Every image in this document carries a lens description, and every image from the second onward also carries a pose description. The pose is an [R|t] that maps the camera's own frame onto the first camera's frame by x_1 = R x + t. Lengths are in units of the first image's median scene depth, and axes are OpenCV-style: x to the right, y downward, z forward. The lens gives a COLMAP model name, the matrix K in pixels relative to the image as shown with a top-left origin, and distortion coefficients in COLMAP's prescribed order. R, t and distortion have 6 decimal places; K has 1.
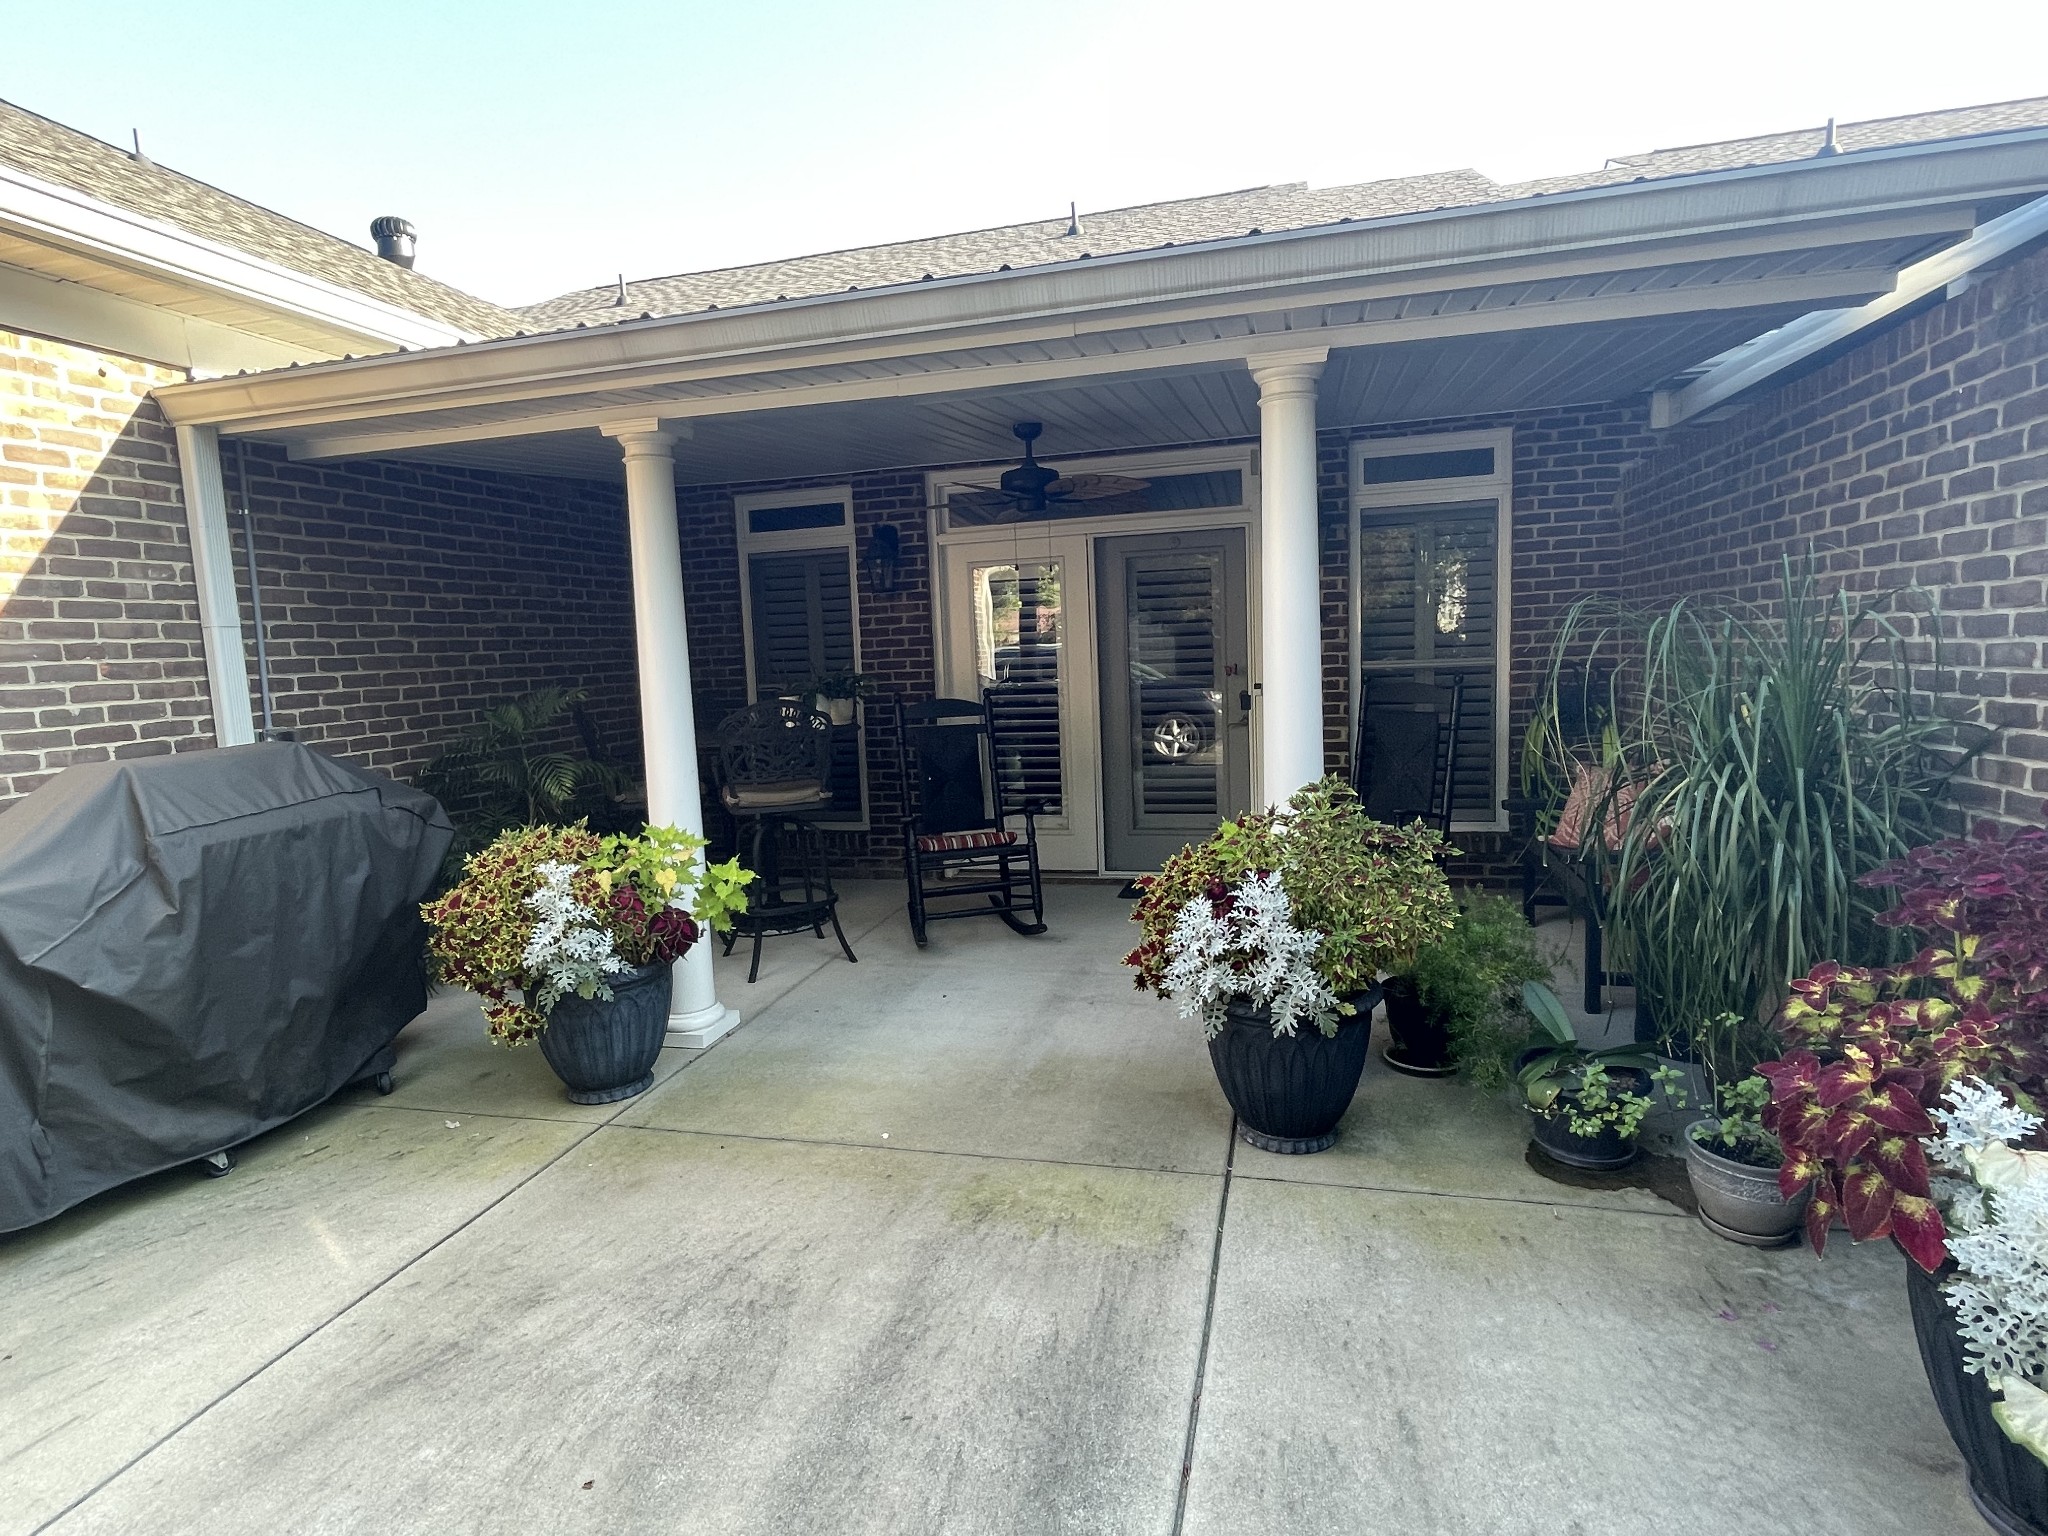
lens RADIAL K [[1041.6, 0, 1029.5], [0, 1041.6, 769.5], [0, 0, 1]] dist [-0.003856, 0.000649]
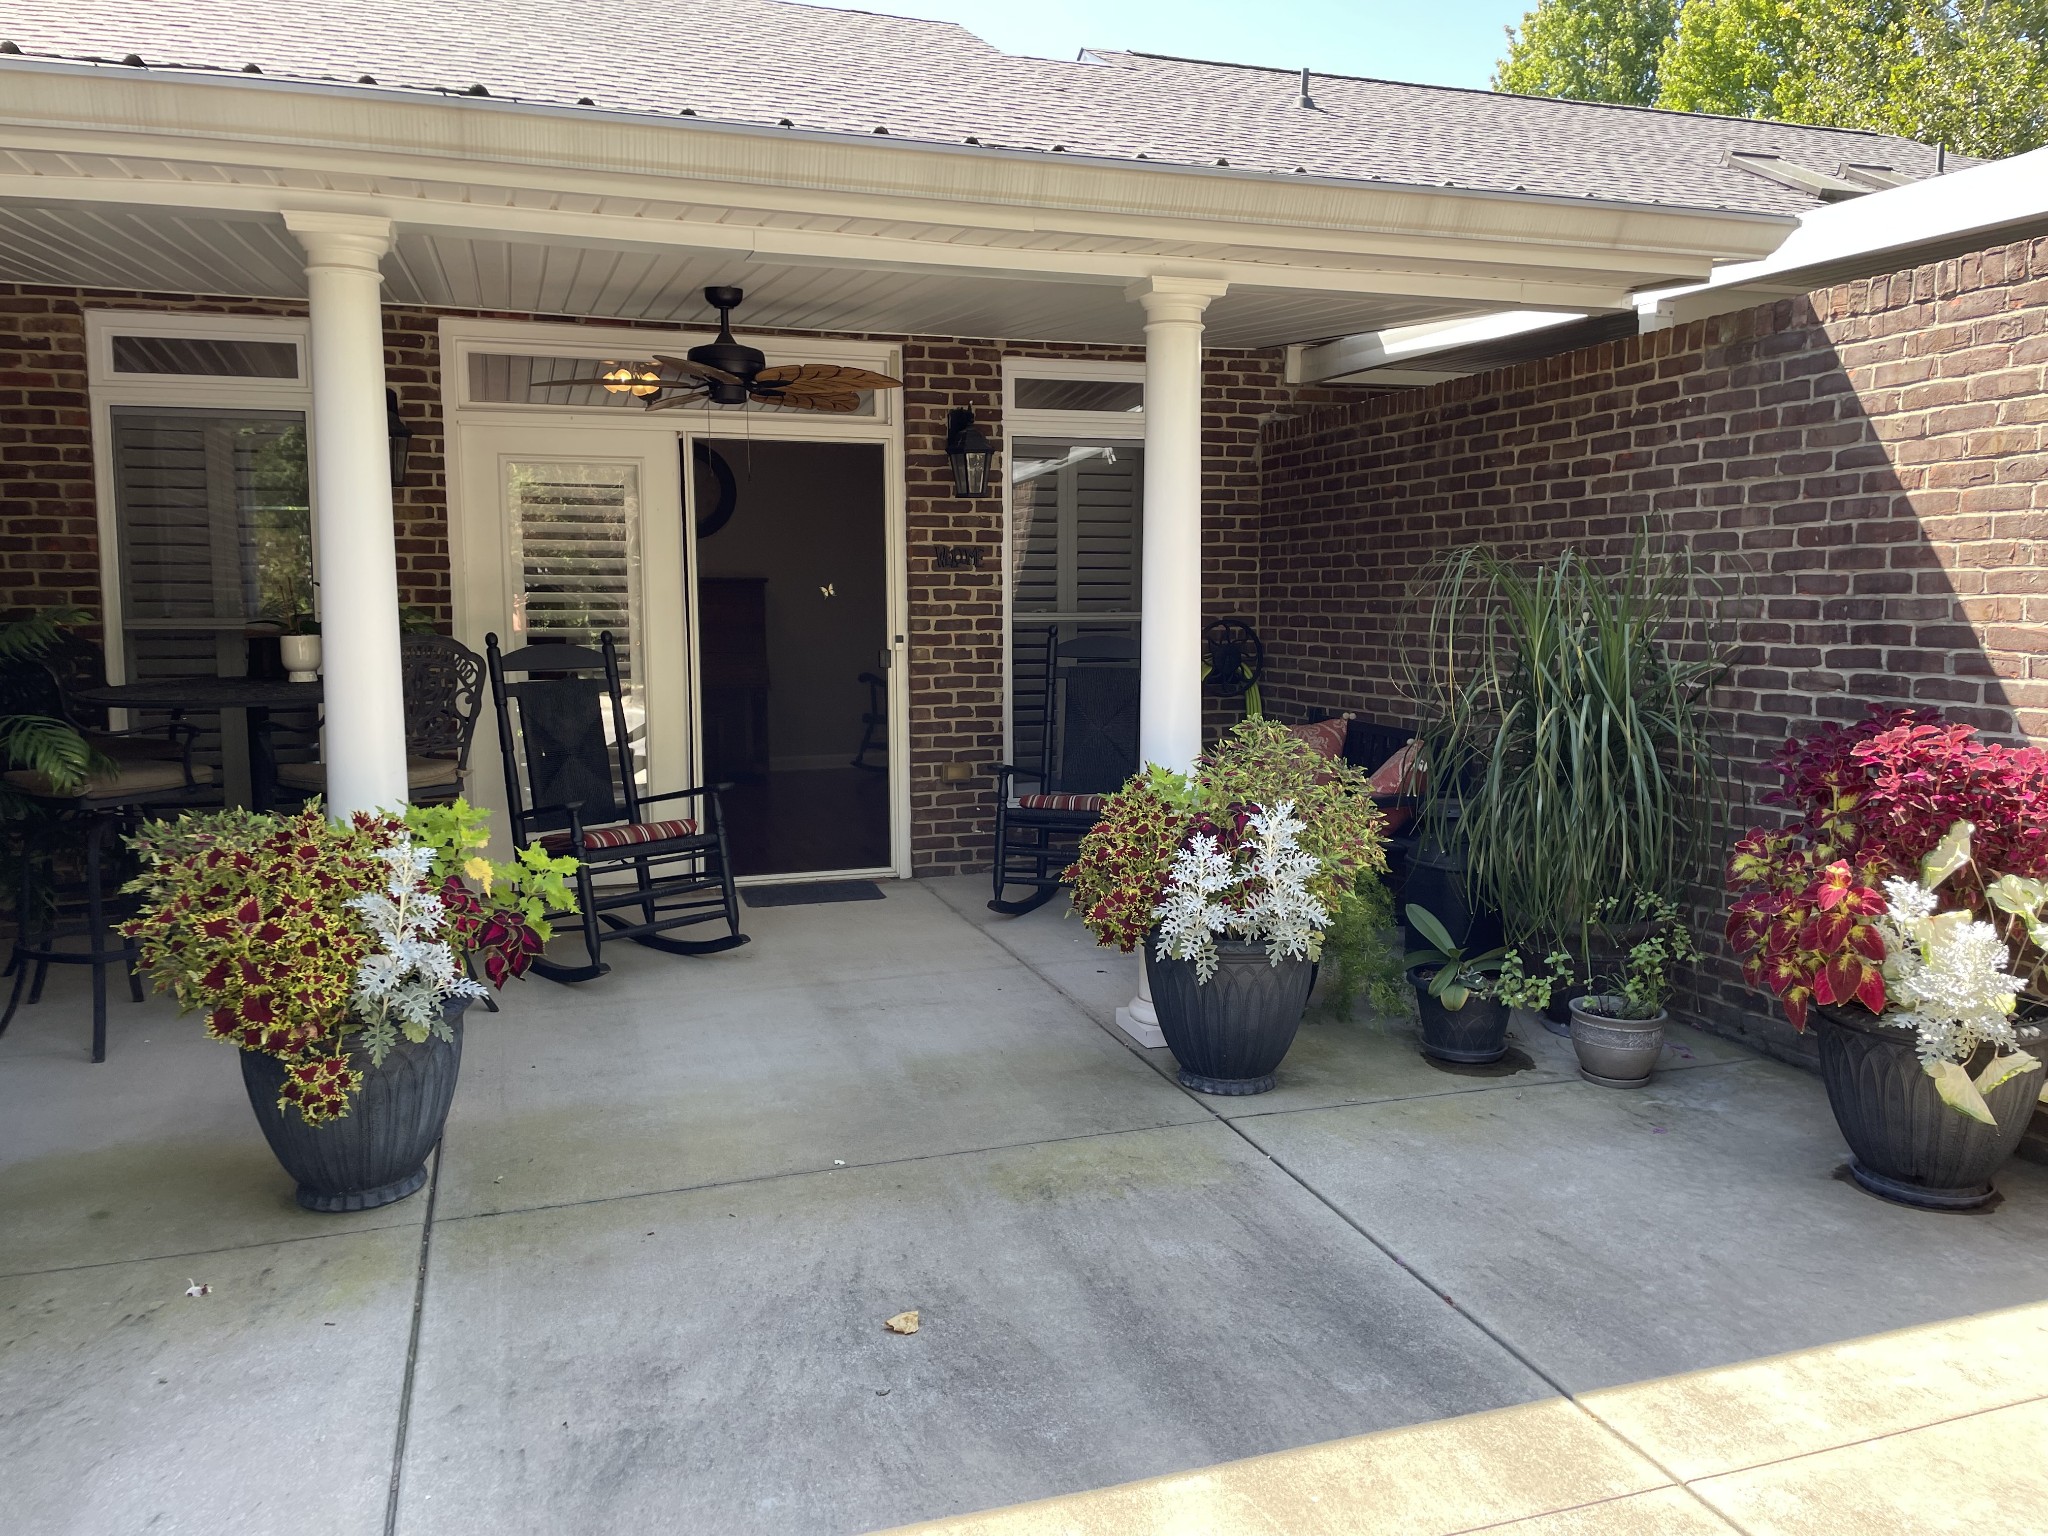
lens RADIAL K [[1482.8, 0, 1023.3], [0, 1482.8, 760.4], [0, 0, 1]] dist [0.049788, -0.030205]
pose [[0.843893, -0.021192, 0.536092, -0.714480], [0.028876, 0.999565, -0.005942, 0.056145], [-0.535733, 0.020494, 0.844138, -0.087042]]
